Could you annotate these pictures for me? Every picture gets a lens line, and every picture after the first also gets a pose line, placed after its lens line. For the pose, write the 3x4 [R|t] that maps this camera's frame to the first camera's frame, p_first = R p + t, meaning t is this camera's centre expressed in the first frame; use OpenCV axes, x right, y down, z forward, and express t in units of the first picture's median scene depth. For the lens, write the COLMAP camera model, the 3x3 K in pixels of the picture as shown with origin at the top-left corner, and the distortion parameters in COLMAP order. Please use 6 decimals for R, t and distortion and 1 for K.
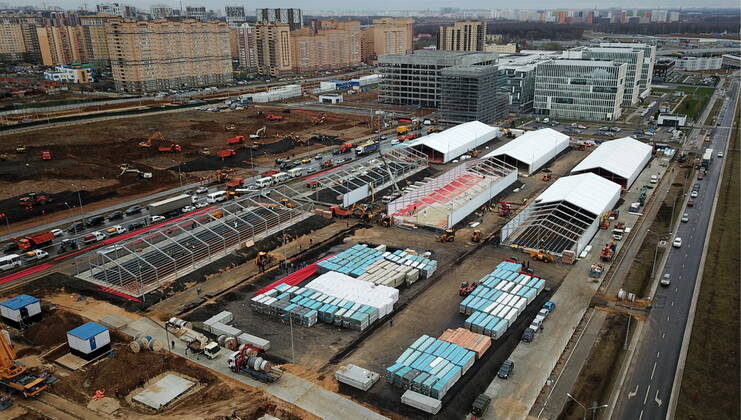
lens RADIAL K [[592.8, 0, 371.3], [0, 592.8, 210.5], [0, 0, 1]] dist [0.015607, 0.001403]
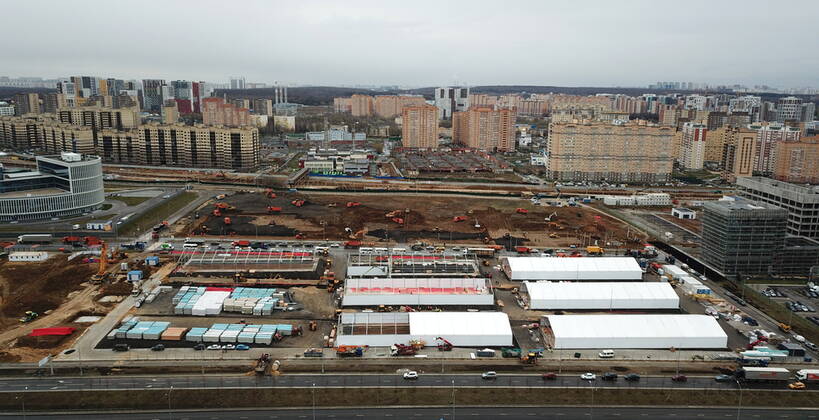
lens RADIAL K [[598.0, 0, 409.8], [0, 598.0, 210.7], [0, 0, 1]] dist [-0.003295, -0.000478]
pose [[0.553040, 0.175483, -0.814464, 1.555998], [-0.276502, 0.960820, 0.019266, -0.296992], [0.785935, 0.214546, 0.579894, 0.320163]]
